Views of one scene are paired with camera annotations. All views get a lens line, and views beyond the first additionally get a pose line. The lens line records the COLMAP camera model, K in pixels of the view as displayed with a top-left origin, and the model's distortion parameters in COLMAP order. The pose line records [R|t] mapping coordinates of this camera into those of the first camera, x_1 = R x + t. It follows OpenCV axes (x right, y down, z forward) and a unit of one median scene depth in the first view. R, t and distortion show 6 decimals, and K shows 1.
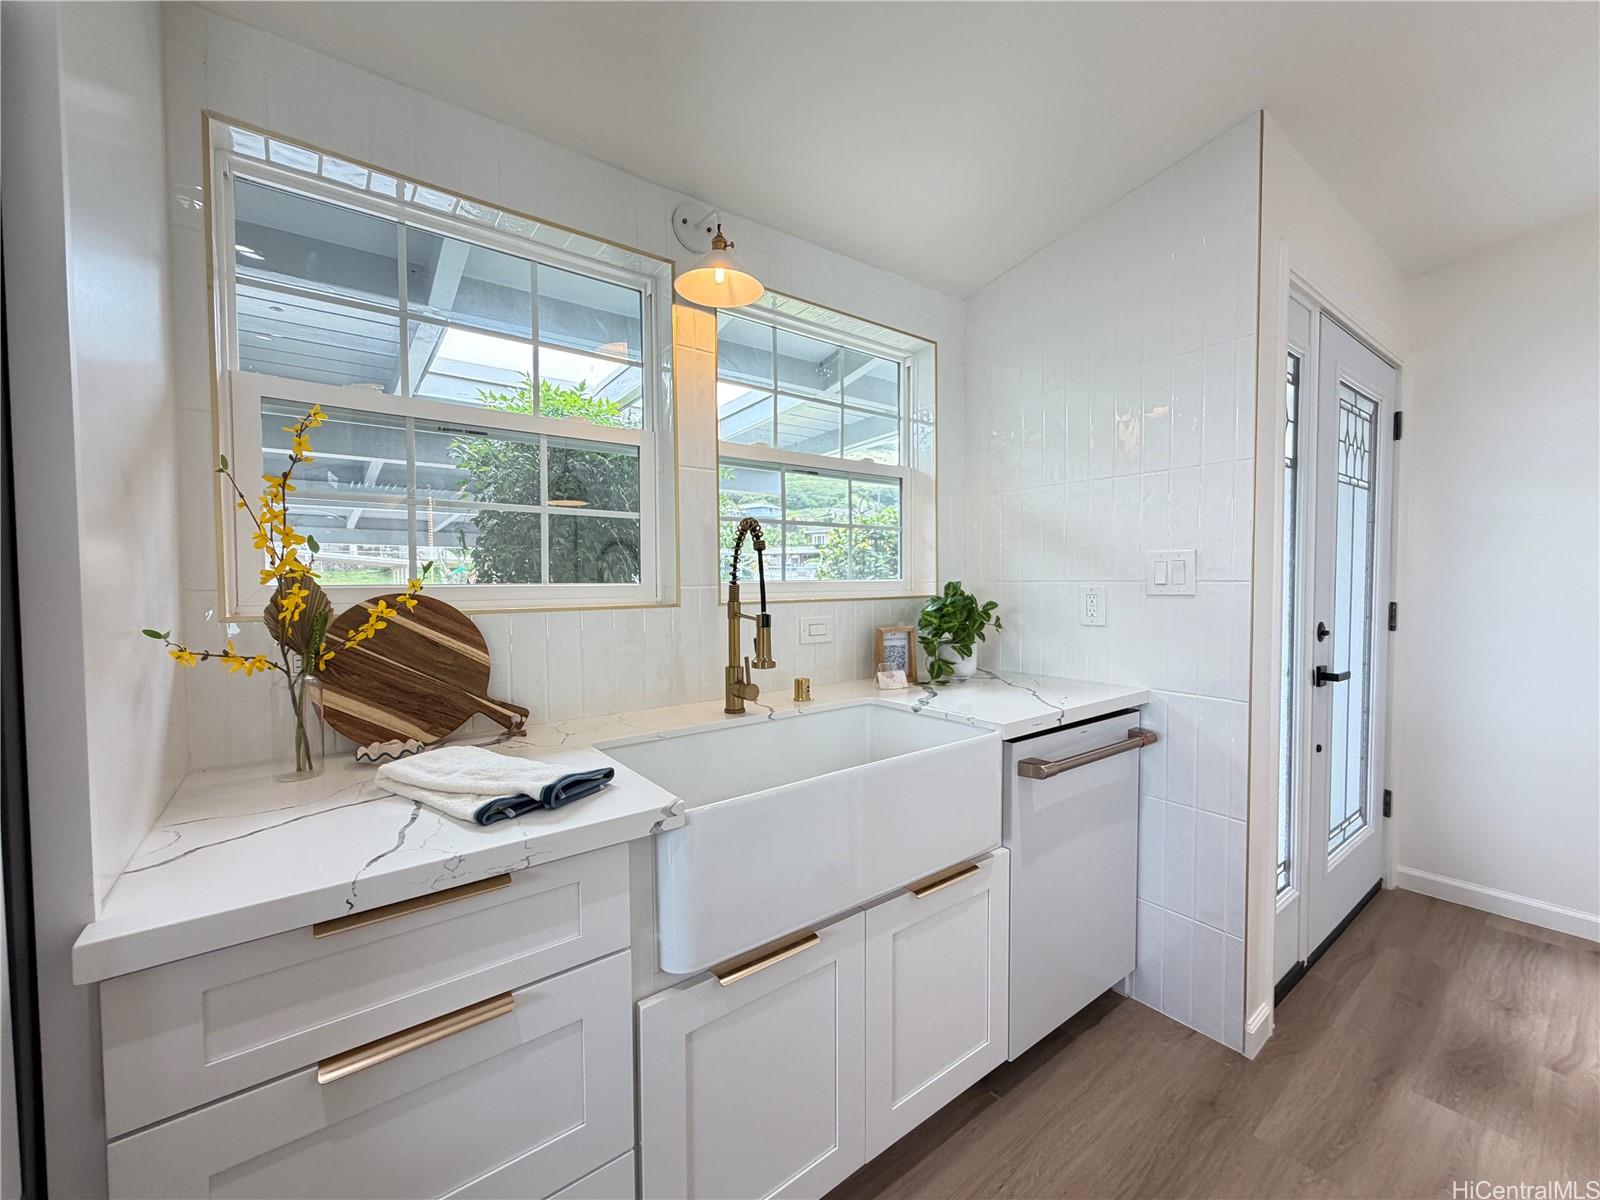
lens RADIAL K [[636.6, 0, 800.1], [0, 636.6, 596.1], [0, 0, 1]] dist [-0.001328, 0.000098]
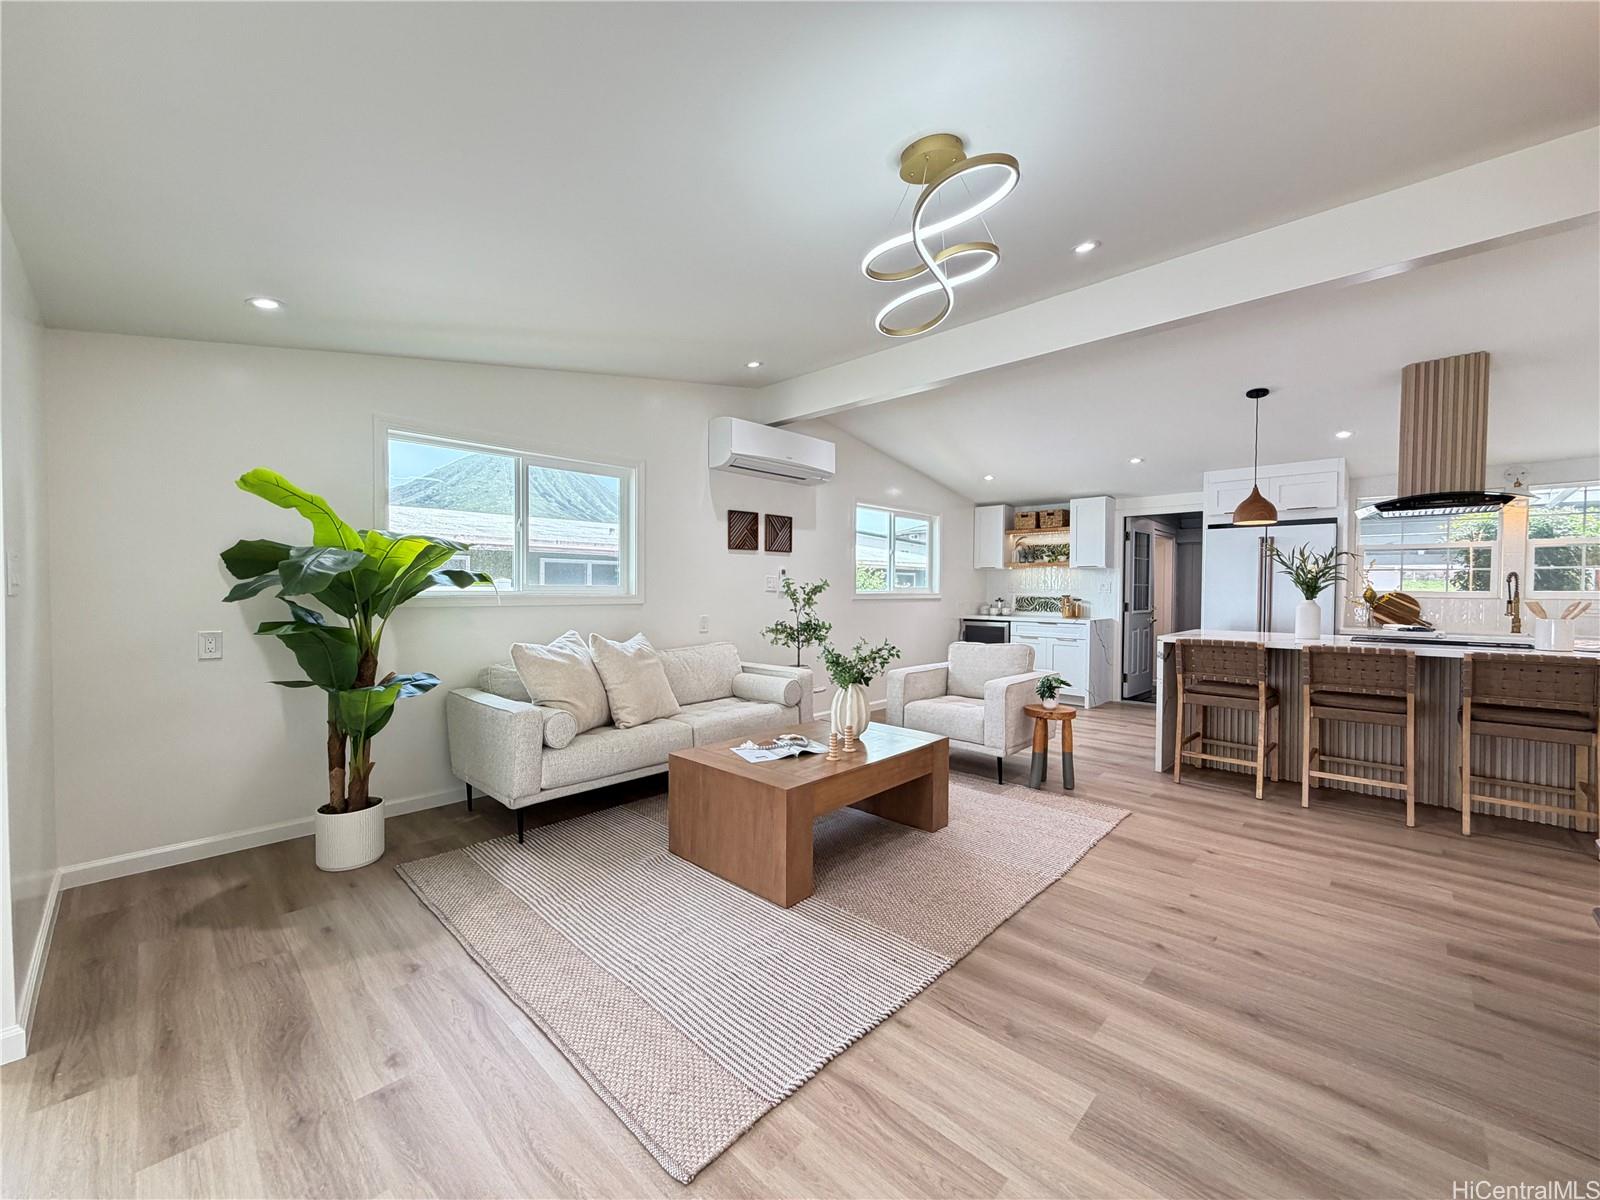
lens RADIAL K [[636.6, 0, 798.1], [0, 636.6, 602.4], [0, 0, 1]] dist [-0.001328, 0.000098]
pose [[0.157239, 0.028357, -0.987153, 1.983292], [-0.034539, 0.999134, 0.023199, 0.068236], [0.986956, 0.030448, 0.158082, -2.433484]]
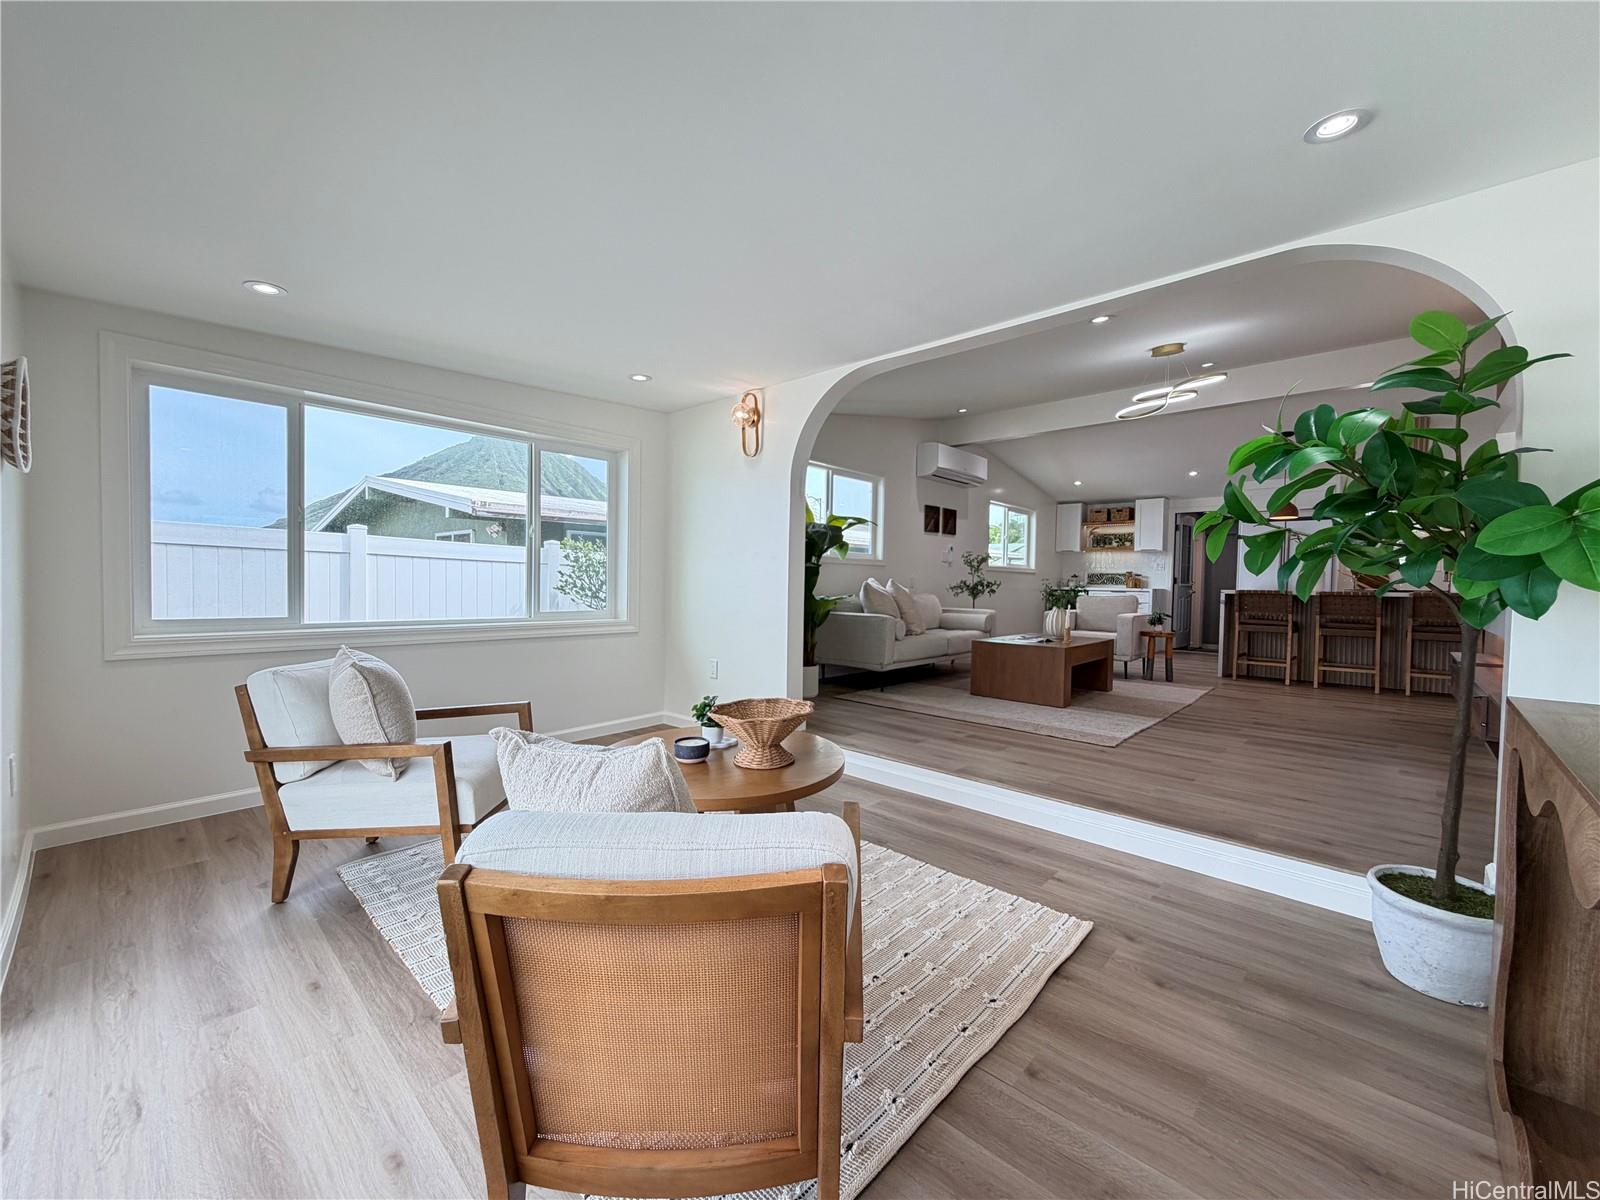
lens RADIAL K [[636.6, 0, 800.8], [0, 636.6, 599.6], [0, 0, 1]] dist [-0.001328, 0.000098]
pose [[0.174541, 0.036502, -0.983973, 3.014519], [-0.045540, 0.998543, 0.028964, 0.252825], [0.983596, 0.039755, 0.175949, -3.714599]]
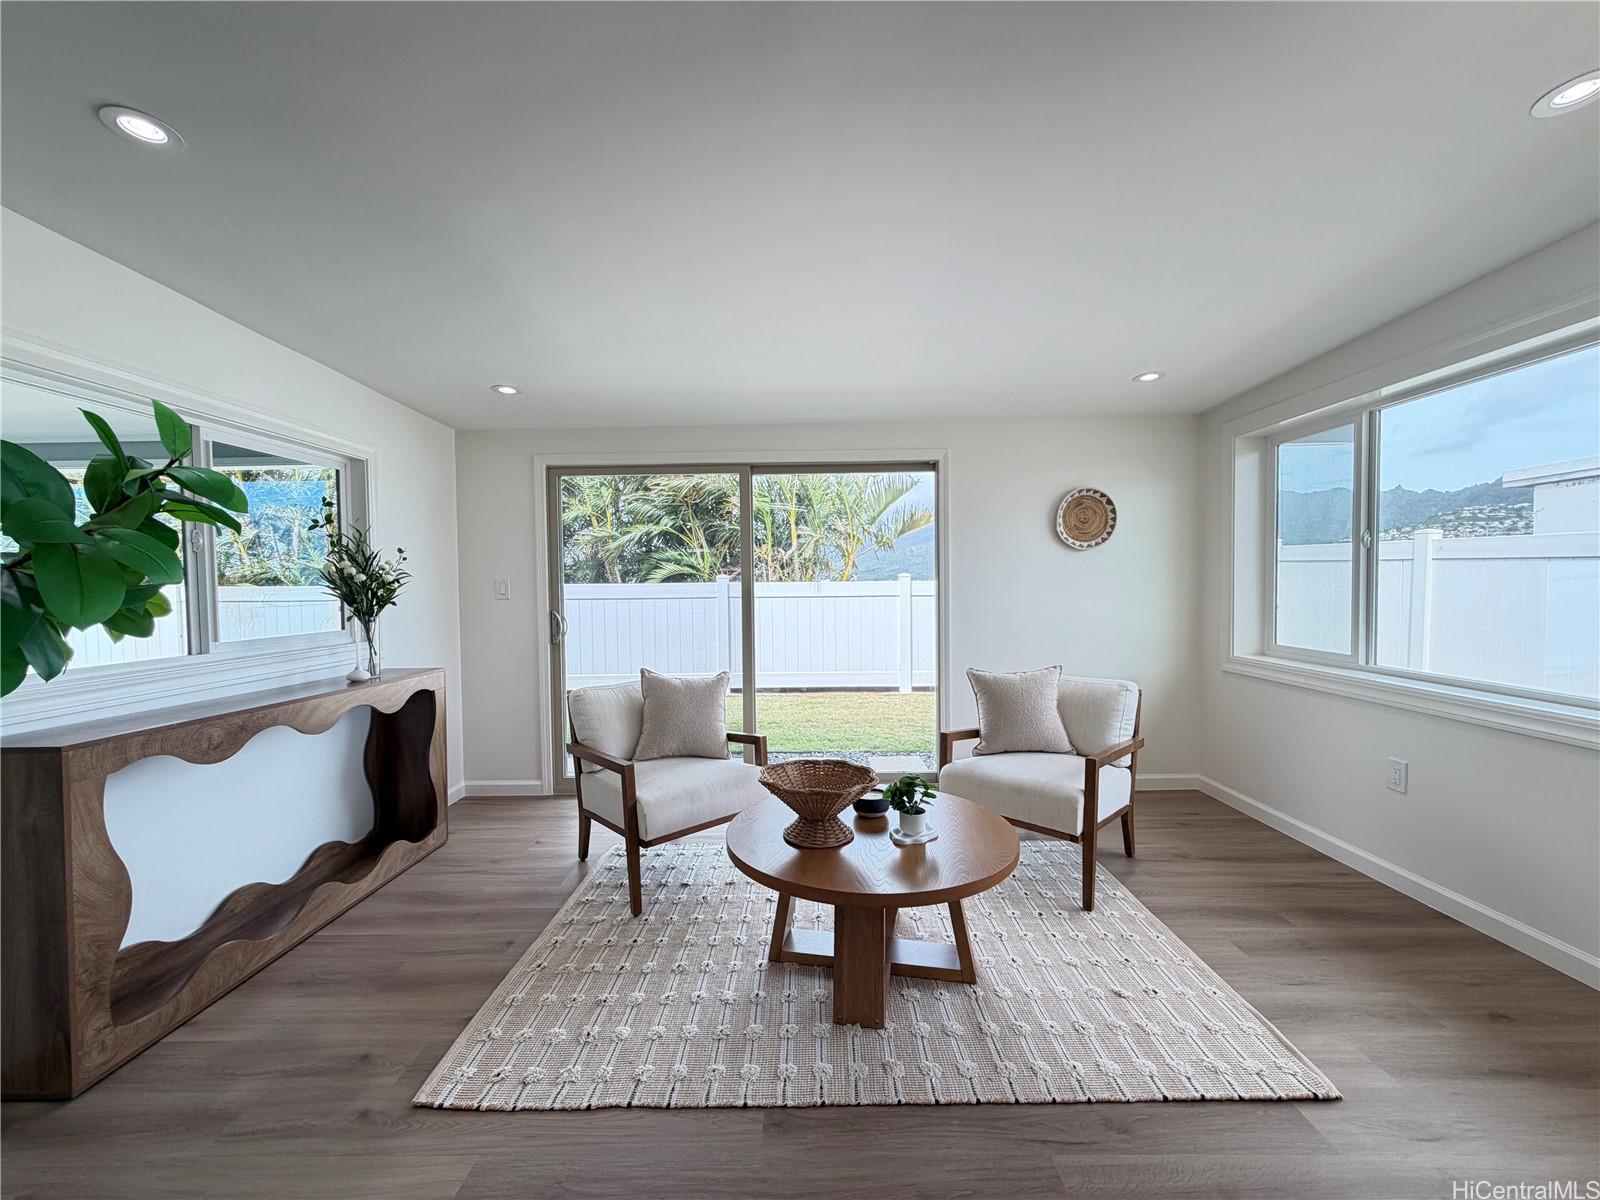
lens RADIAL K [[636.6, 0, 800.4], [0, 636.6, 602.6], [0, 0, 1]] dist [-0.001328, 0.000098]
pose [[-0.792902, -0.001616, 0.609347, 1.230227], [0.037904, 0.997929, 0.051969, 0.160794], [-0.608169, 0.064303, -0.791199, -2.743875]]
